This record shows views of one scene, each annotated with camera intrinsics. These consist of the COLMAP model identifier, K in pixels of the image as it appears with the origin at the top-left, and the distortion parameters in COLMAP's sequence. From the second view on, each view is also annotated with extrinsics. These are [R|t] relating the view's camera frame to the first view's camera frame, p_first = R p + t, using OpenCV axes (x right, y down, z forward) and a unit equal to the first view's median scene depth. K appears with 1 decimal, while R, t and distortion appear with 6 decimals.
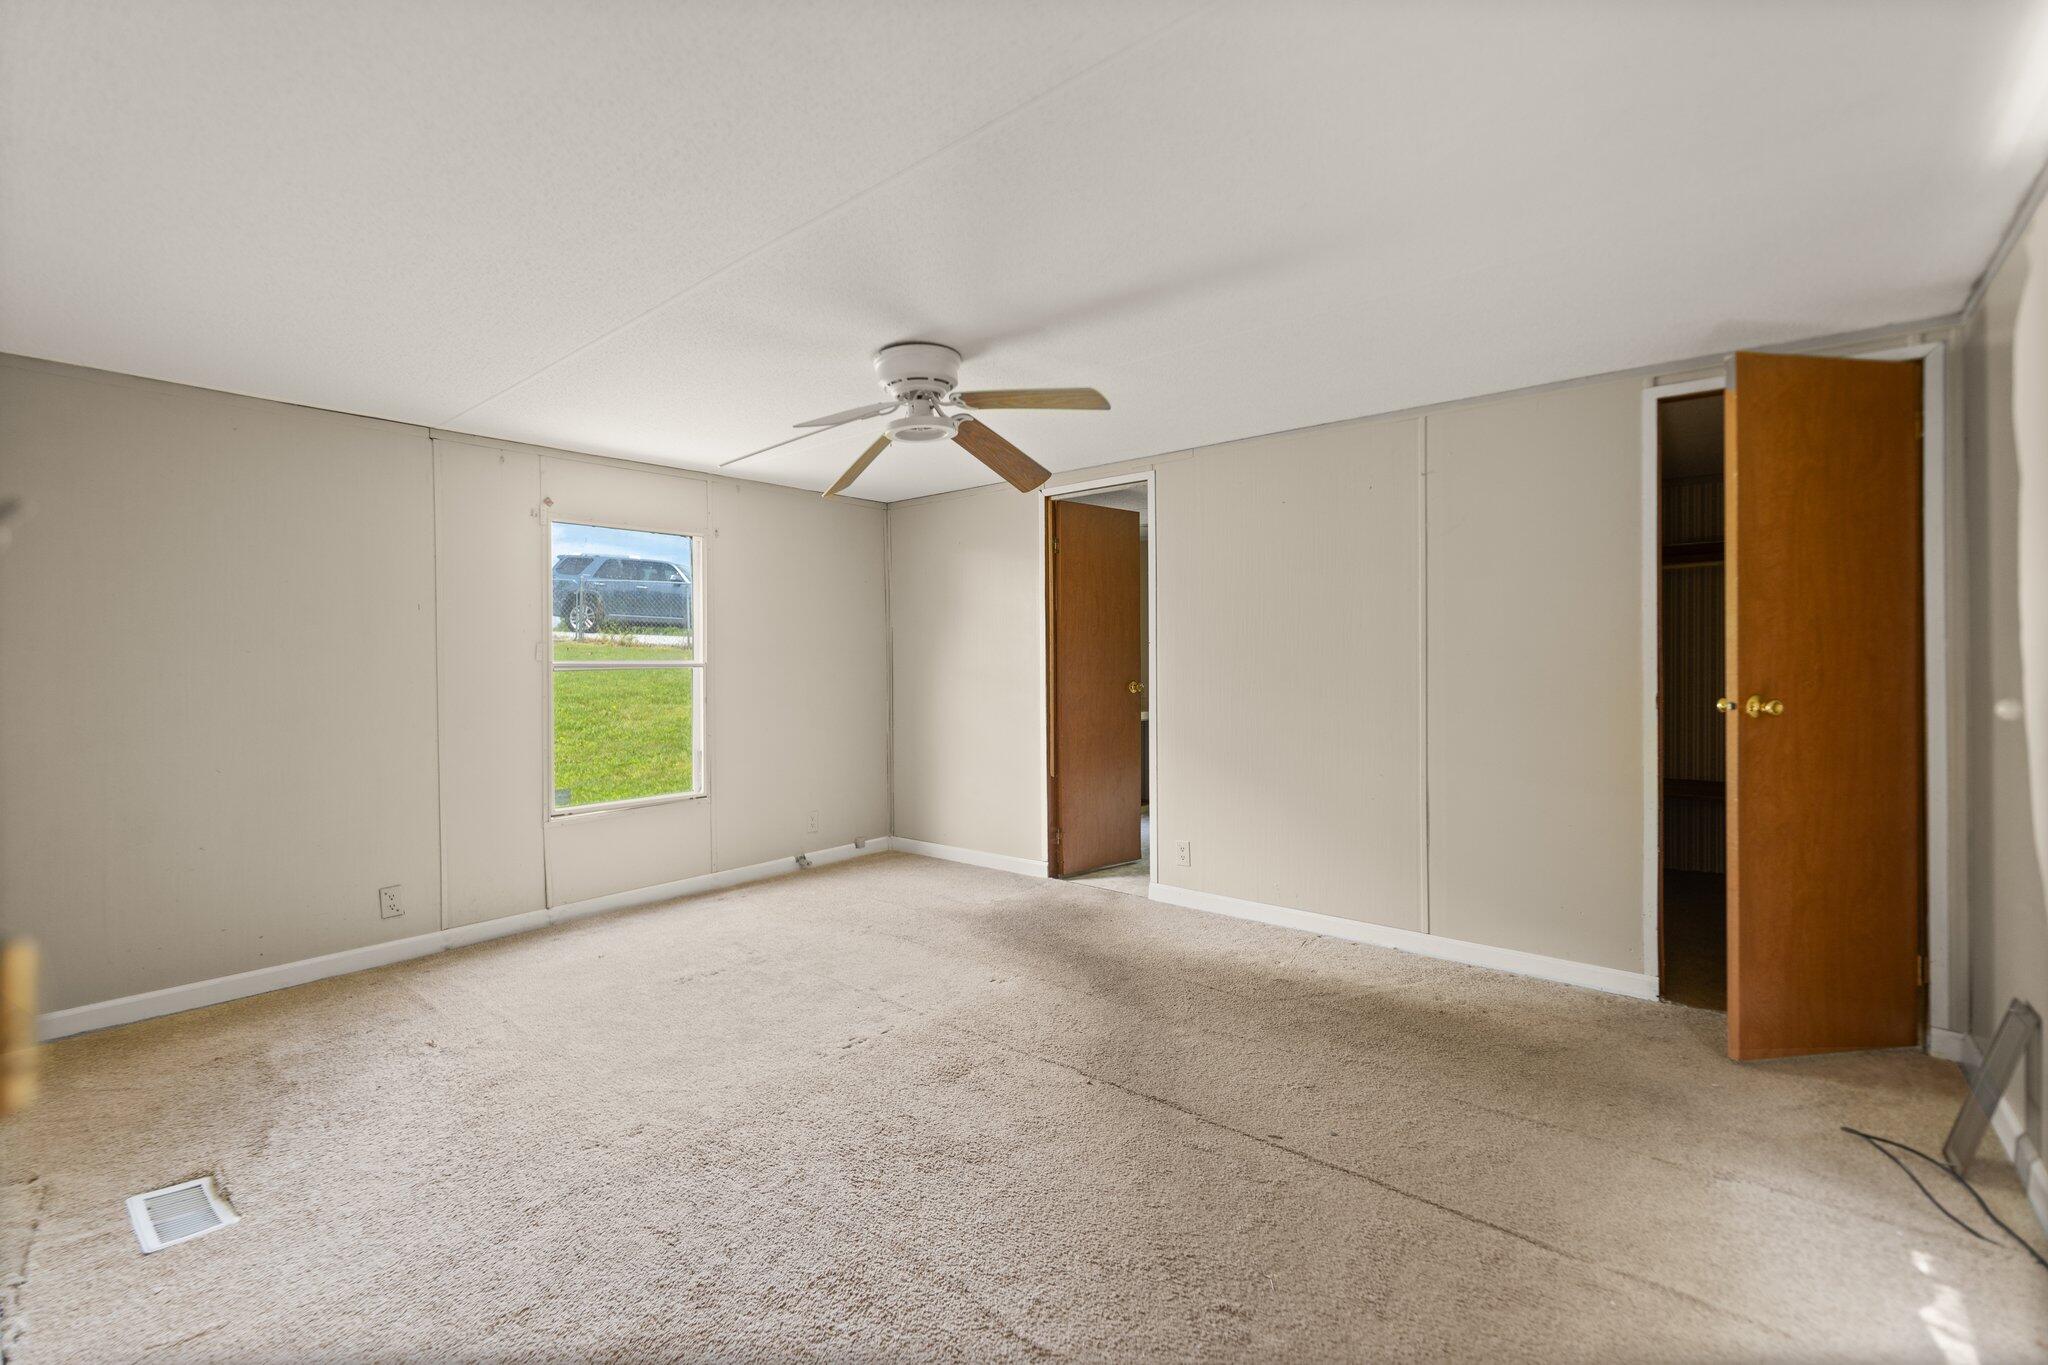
lens RADIAL K [[895.7, 0, 1012.4], [0, 895.7, 683.4], [0, 0, 1]] dist [0.001137, -0.000791]
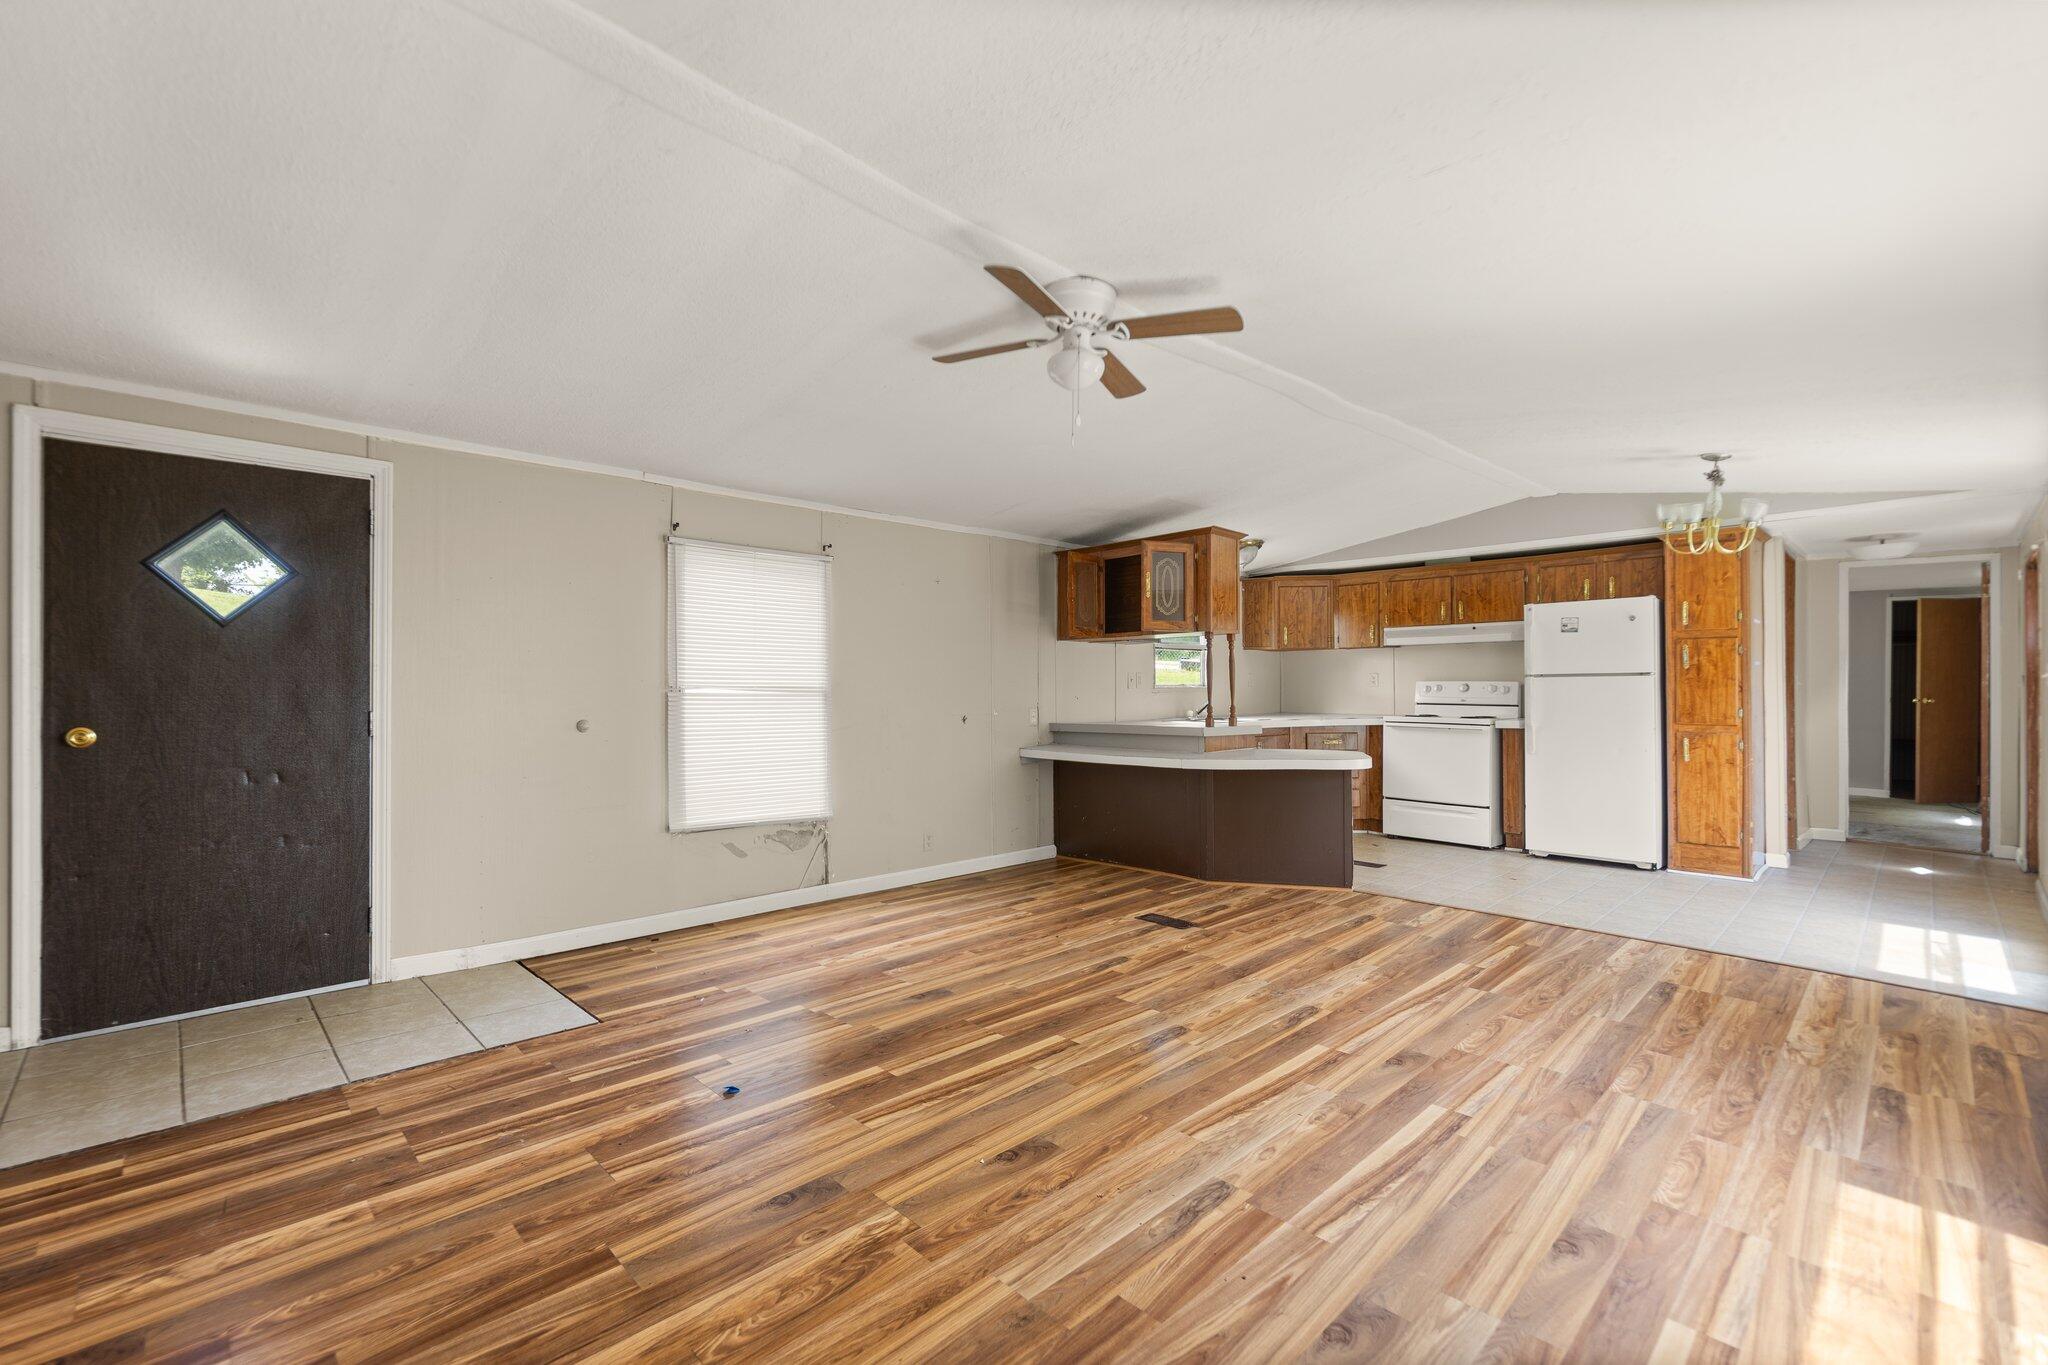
lens RADIAL K [[895.7, 0, 1014.8], [0, 895.7, 684.8], [0, 0, 1]] dist [0.001137, -0.000791]
pose [[0.992438, 0.015573, -0.121757, -1.921044], [-0.015720, 0.999876, -0.000248, 0.019146], [0.121738, 0.002160, 0.992560, -2.456972]]
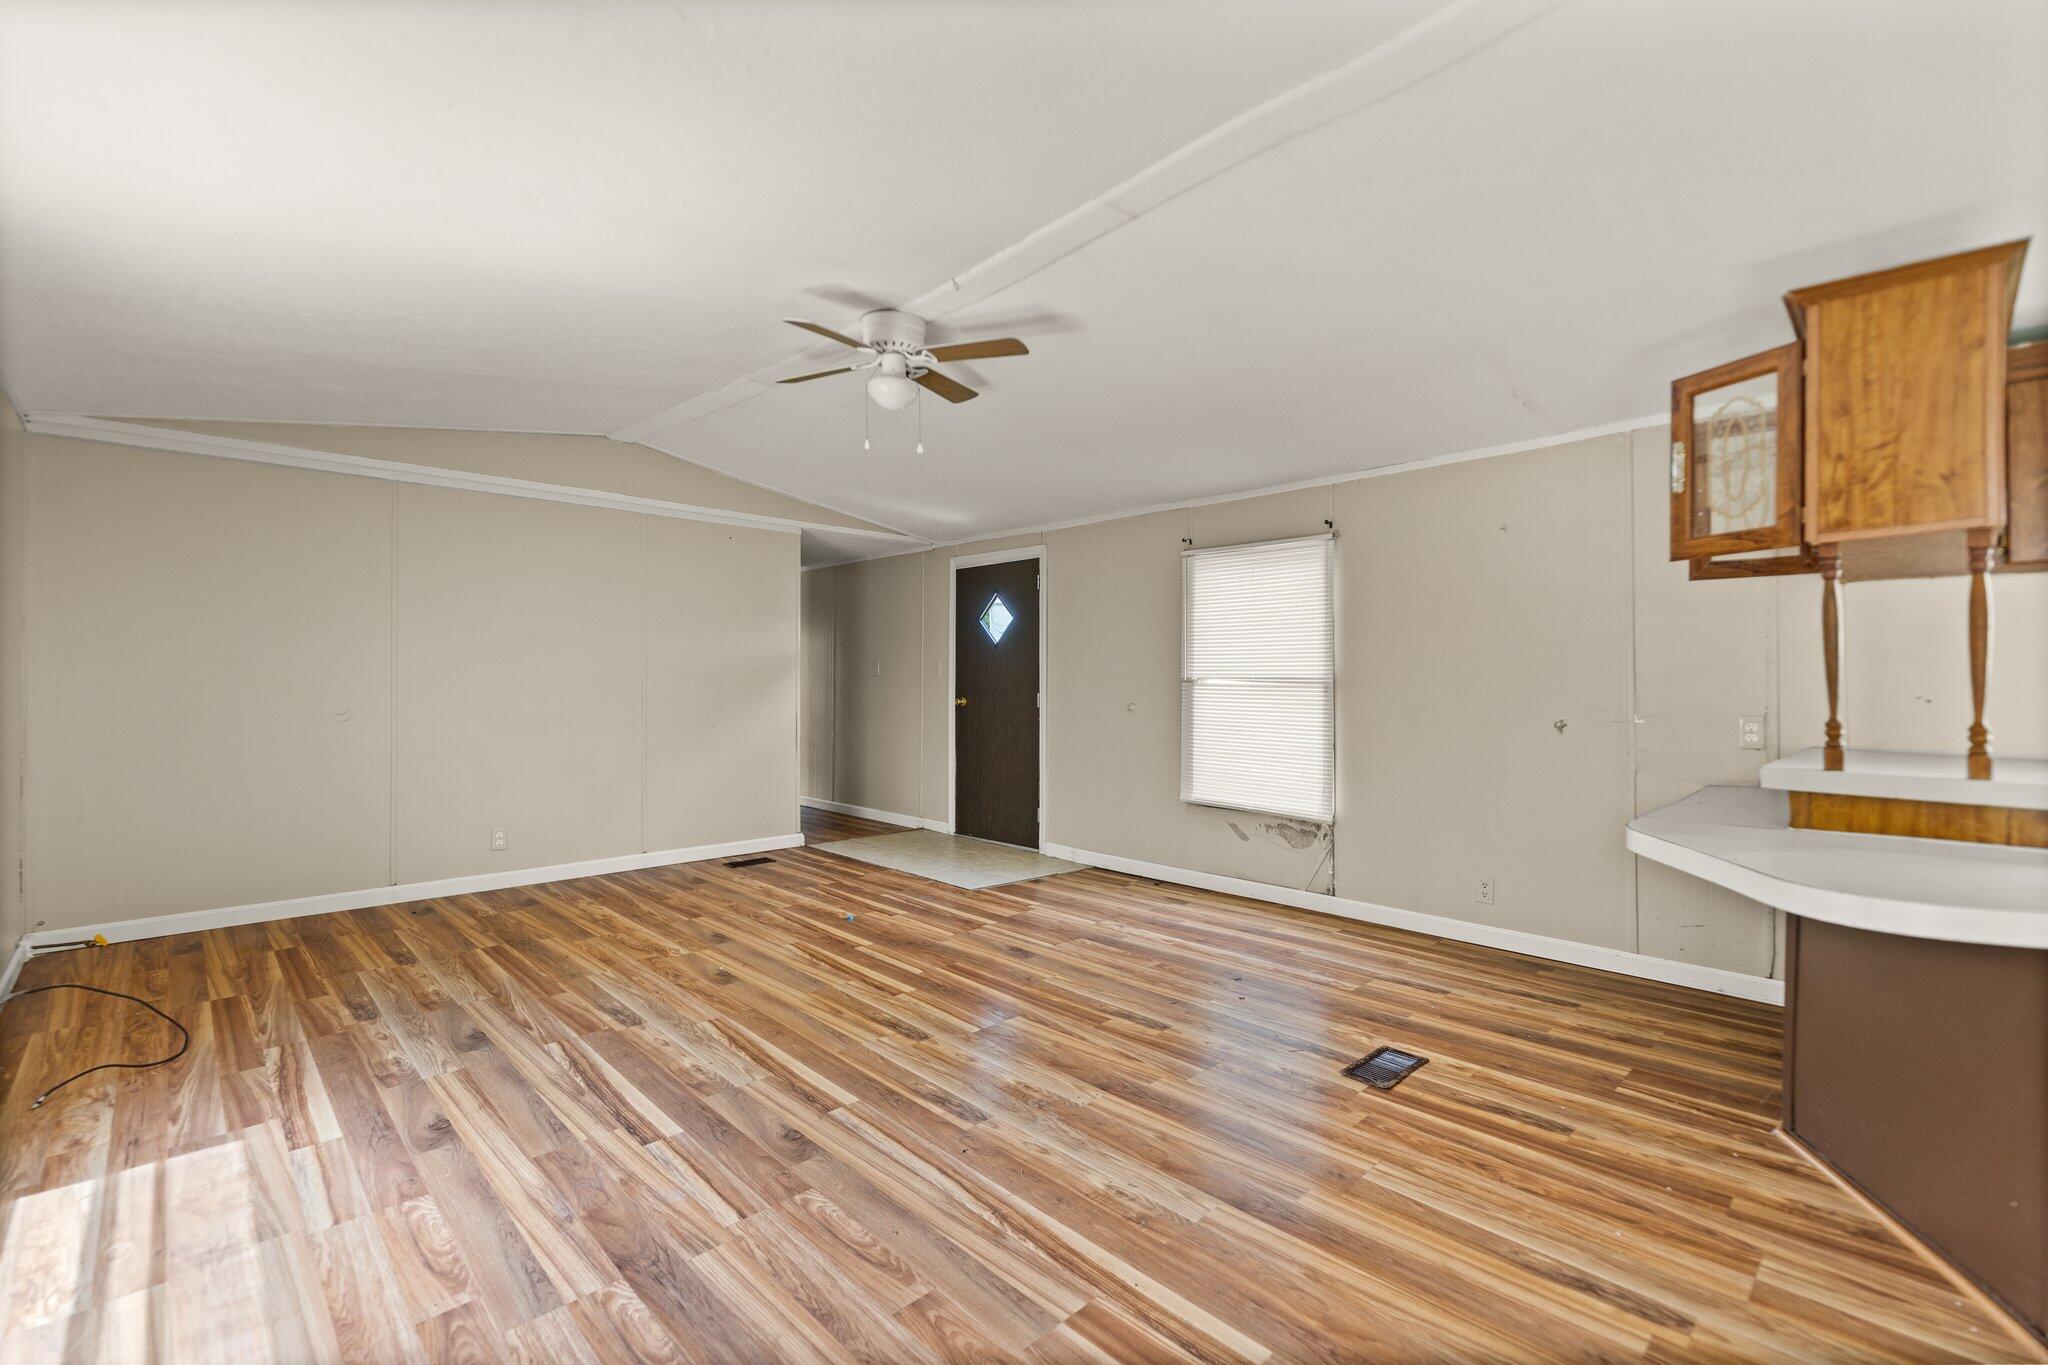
lens RADIAL K [[895.7, 0, 1003.5], [0, 895.7, 677.2], [0, 0, 1]] dist [0.001137, -0.000791]
pose [[-0.143699, 0.009836, -0.989573, -0.900273], [-0.001269, 0.999948, 0.010124, 0.012480], [0.989621, 0.002710, -0.143679, -1.174450]]
